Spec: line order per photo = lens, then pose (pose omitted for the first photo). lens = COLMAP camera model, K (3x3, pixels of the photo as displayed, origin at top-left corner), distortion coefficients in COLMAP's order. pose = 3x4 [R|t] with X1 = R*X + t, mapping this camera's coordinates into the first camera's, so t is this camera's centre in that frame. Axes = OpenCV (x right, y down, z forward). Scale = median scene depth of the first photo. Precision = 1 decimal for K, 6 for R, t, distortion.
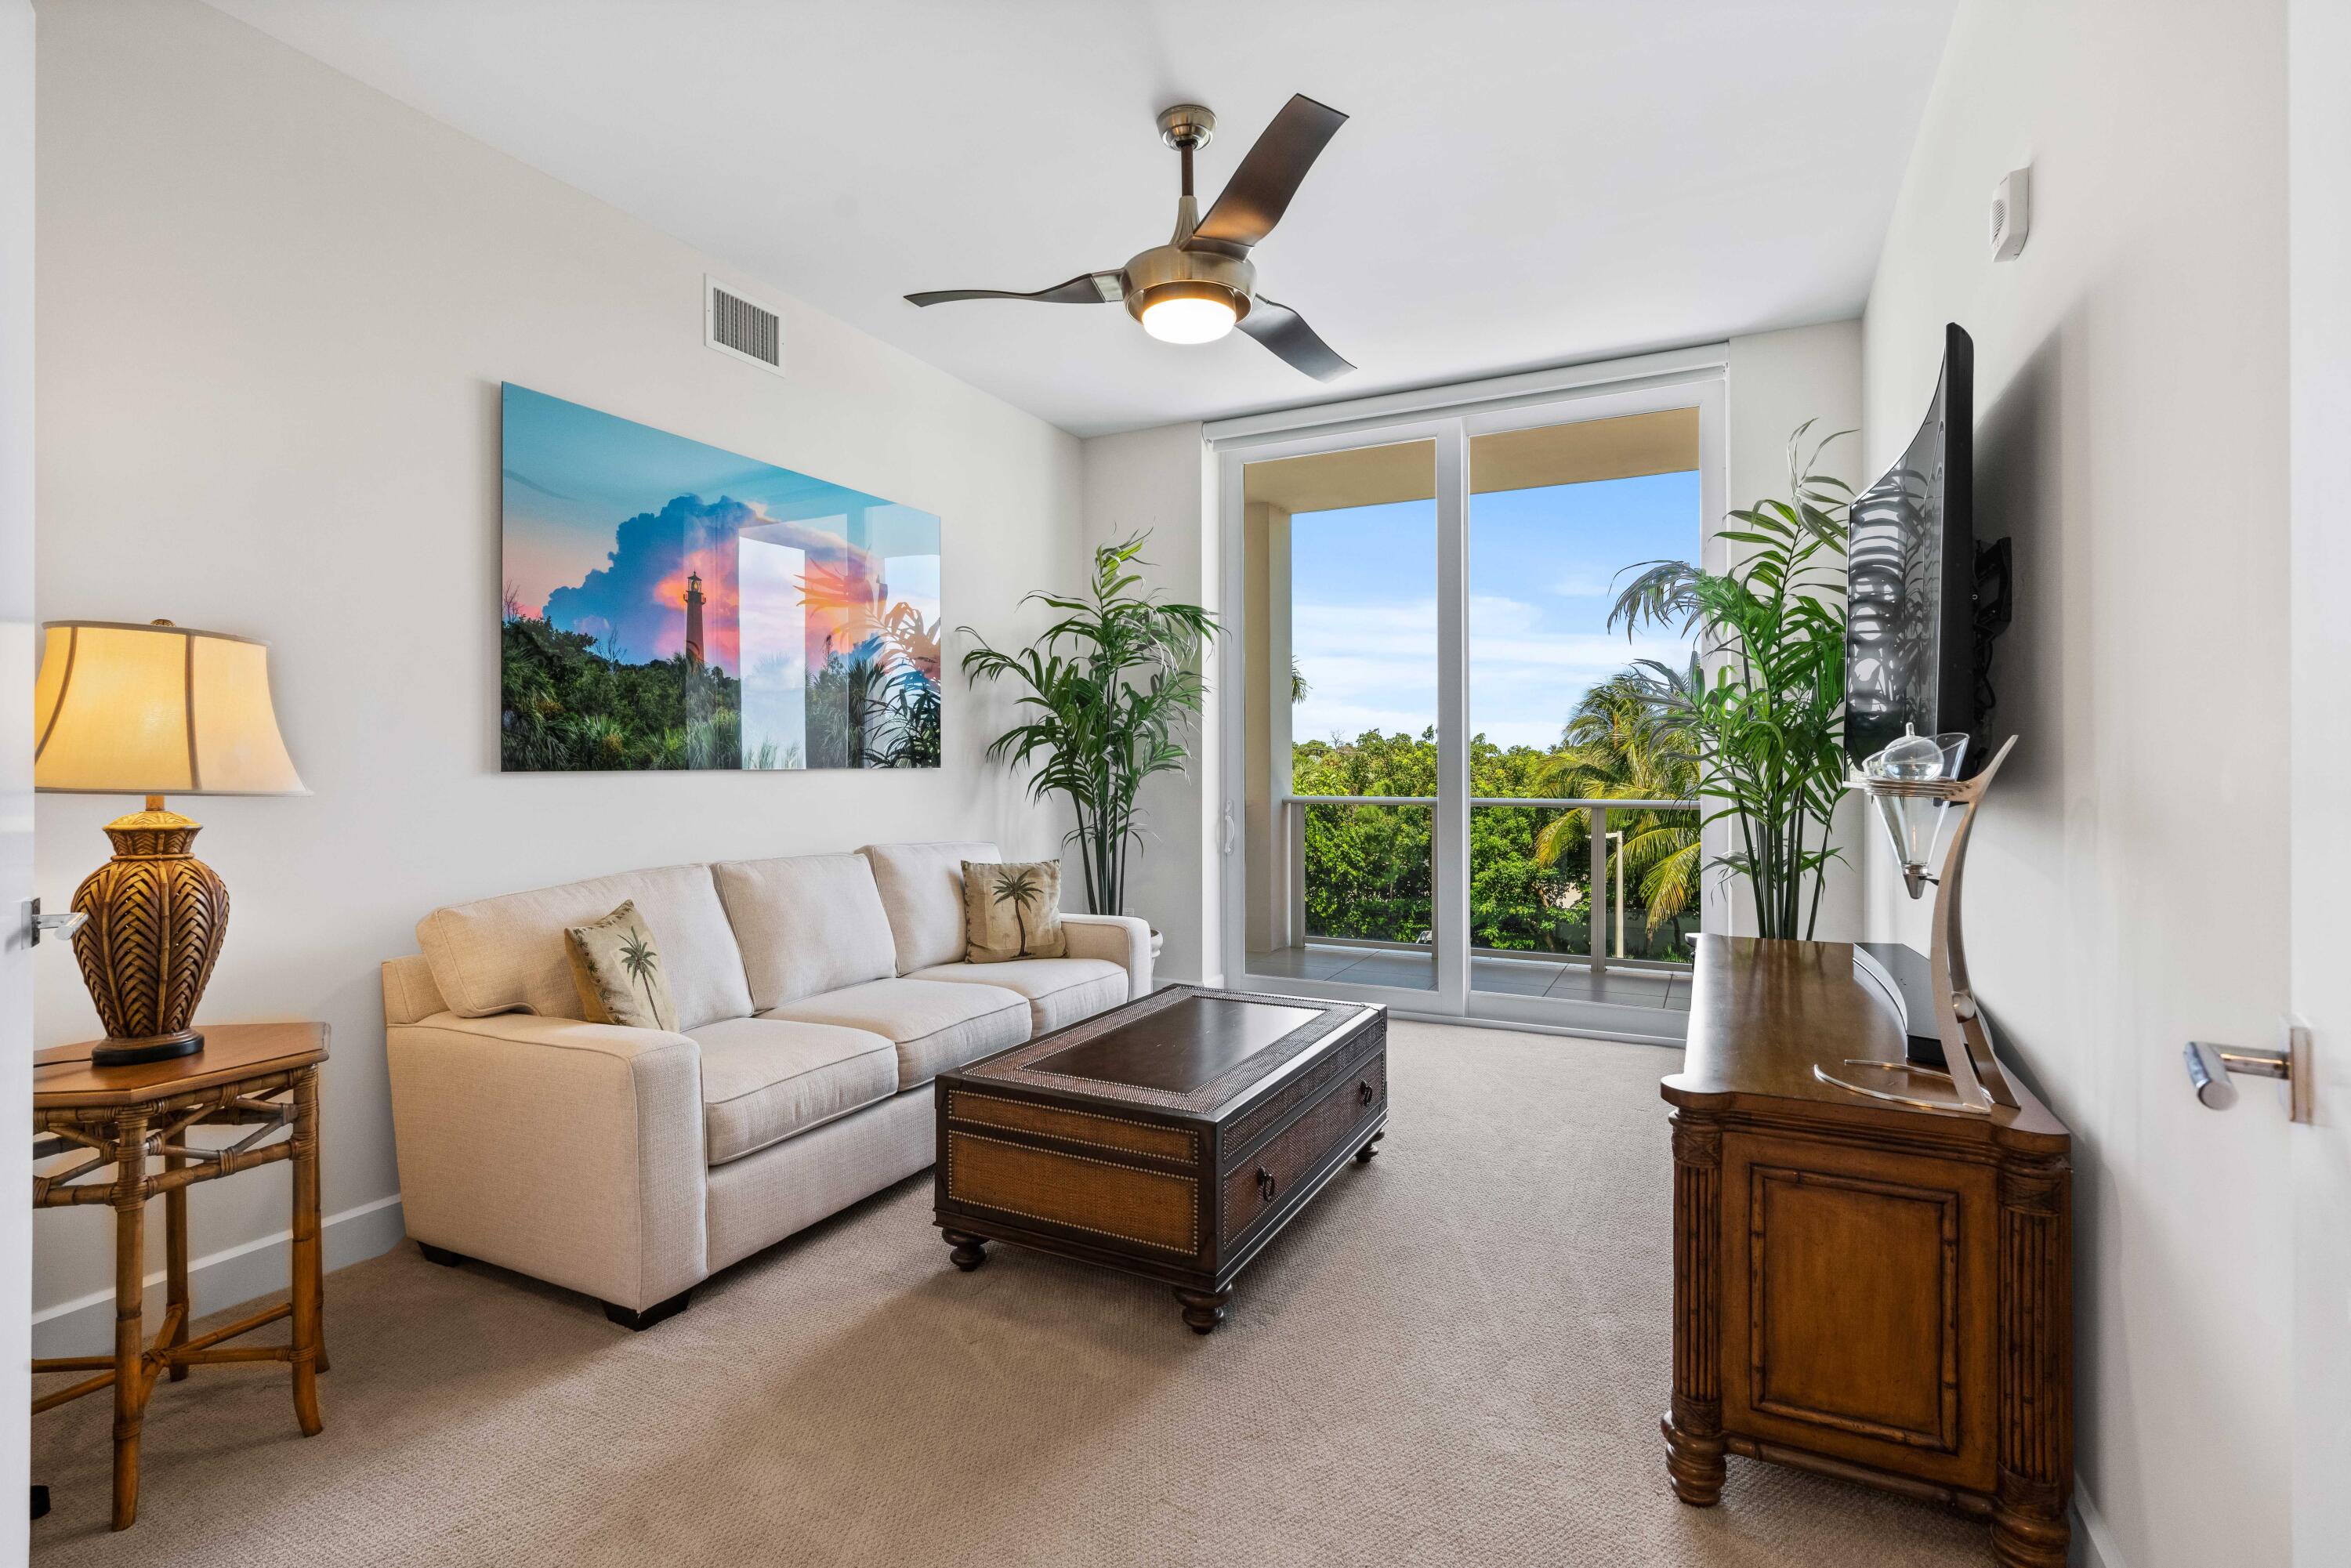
lens RADIAL K [[1079.8, 0, 1185.7], [0, 1079.8, 779.5], [0, 0, 1]] dist [-0.006933, 0.000681]
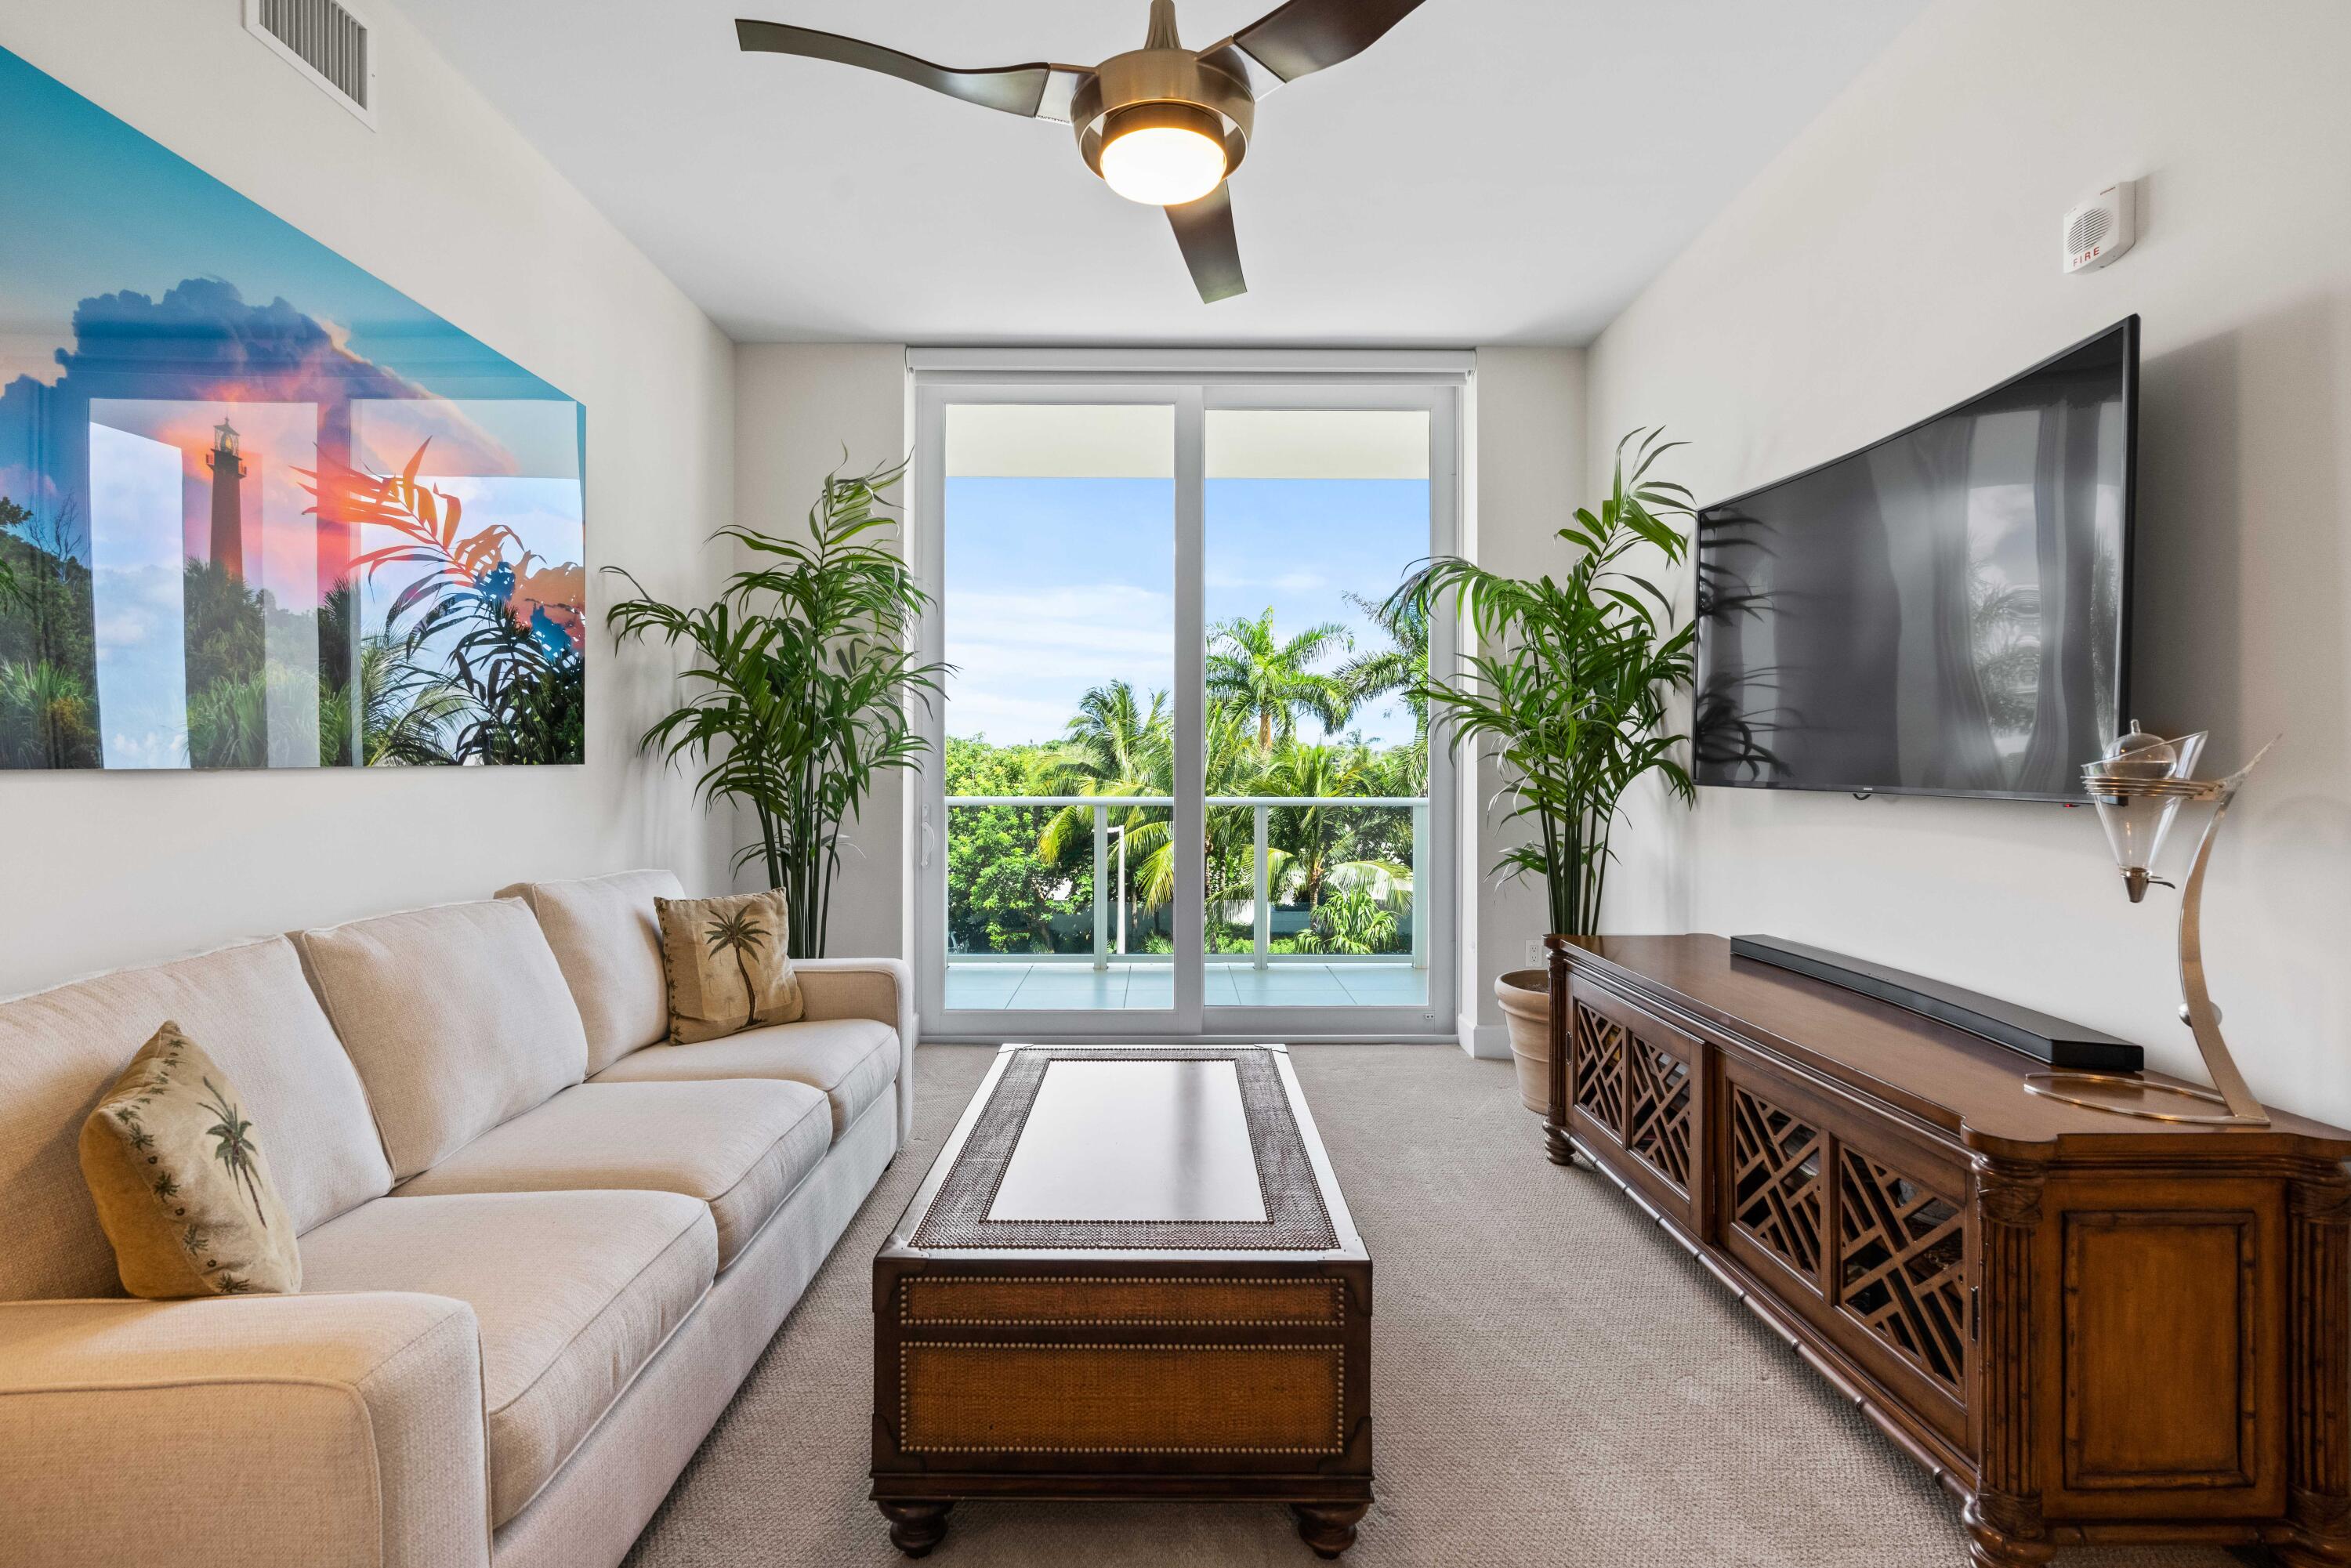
lens RADIAL K [[1073.5, 0, 1174.0], [0, 1073.5, 769.9], [0, 0, 1]] dist [-0.006013, 0.002049]
pose [[0.891024, -0.000521, 0.453956, -0.277049], [0.003434, 0.999978, -0.005593, -0.002958], [-0.453943, 0.006542, 0.891007, 0.284755]]
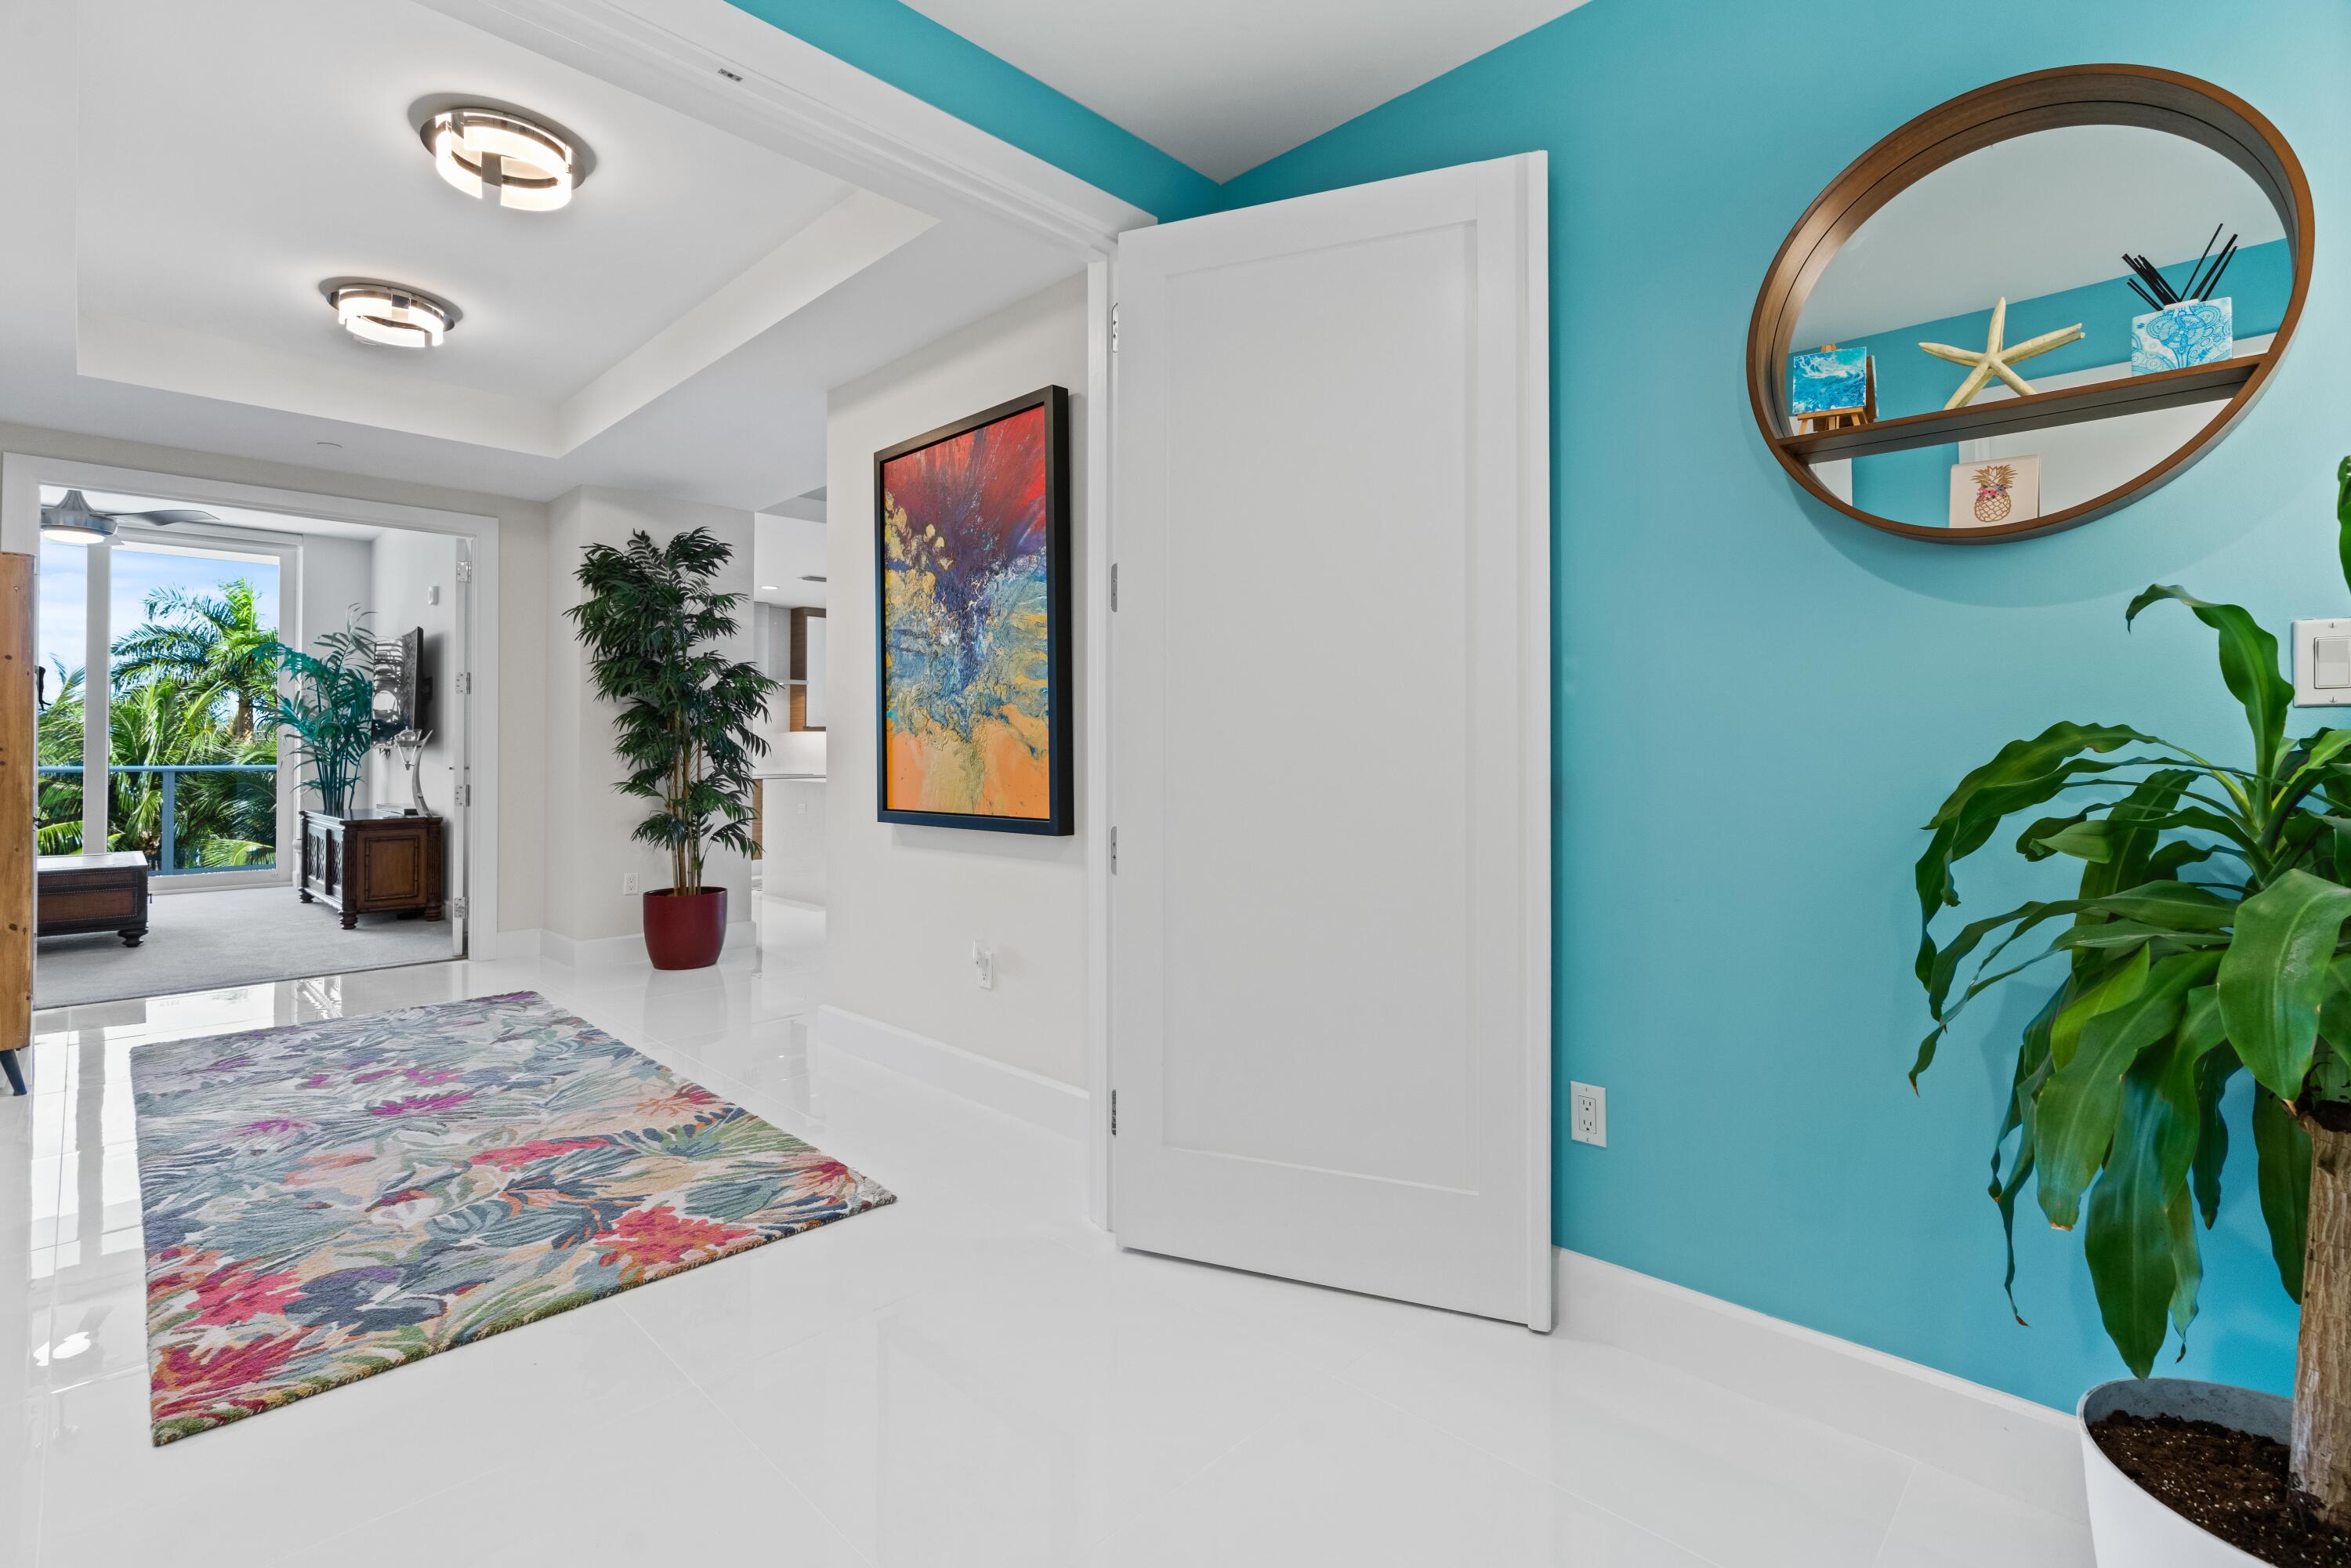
lens RADIAL K [[1079.8, 0, 1185.7], [0, 1079.8, 779.5], [0, 0, 1]] dist [-0.006933, 0.000681]
pose [[0.304645, 0.007507, 0.952436, -1.196281], [-0.006128, 0.999964, -0.005921, 0.079241], [-0.952446, -0.004033, 0.304680, -1.580183]]
